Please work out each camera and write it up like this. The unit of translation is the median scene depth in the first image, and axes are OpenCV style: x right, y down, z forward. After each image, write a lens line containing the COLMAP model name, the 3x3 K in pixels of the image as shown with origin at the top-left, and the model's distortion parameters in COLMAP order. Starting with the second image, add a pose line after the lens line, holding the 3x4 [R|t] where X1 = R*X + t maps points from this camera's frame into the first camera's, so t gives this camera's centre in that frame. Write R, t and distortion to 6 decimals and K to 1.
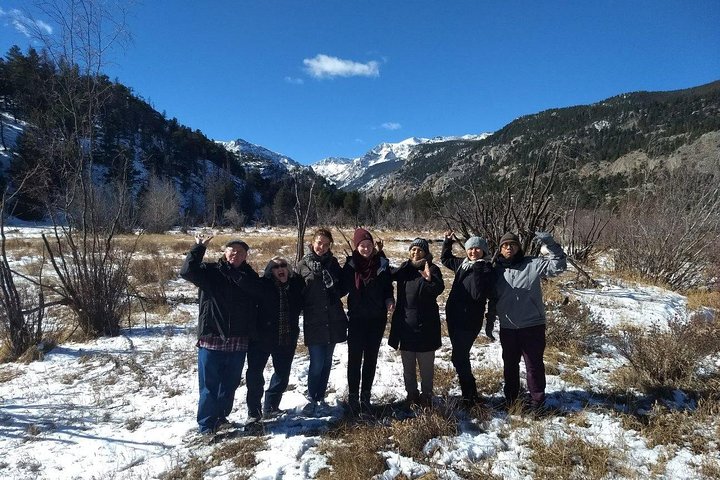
lens RADIAL K [[1544.2, 0, 360.0], [0, 1544.2, 240.1], [0, 0, 1]] dist [0.073380, 0.000000]
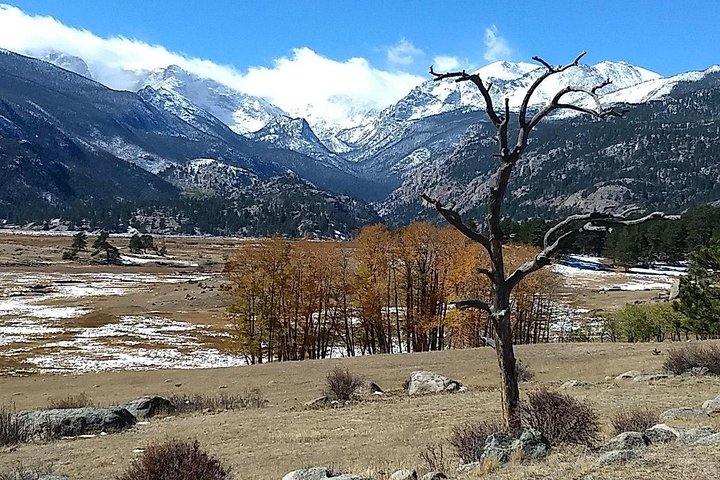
lens RADIAL K [[1544.2, 0, 360.0], [0, 1544.2, 240.4], [0, 0, 1]] dist [0.073380, 0.000000]
pose [[0.999539, 0.022937, -0.019874, -0.000907], [-0.023066, 0.999714, -0.006286, -0.002689], [0.019724, 0.006741, 0.999783, 0.476429]]
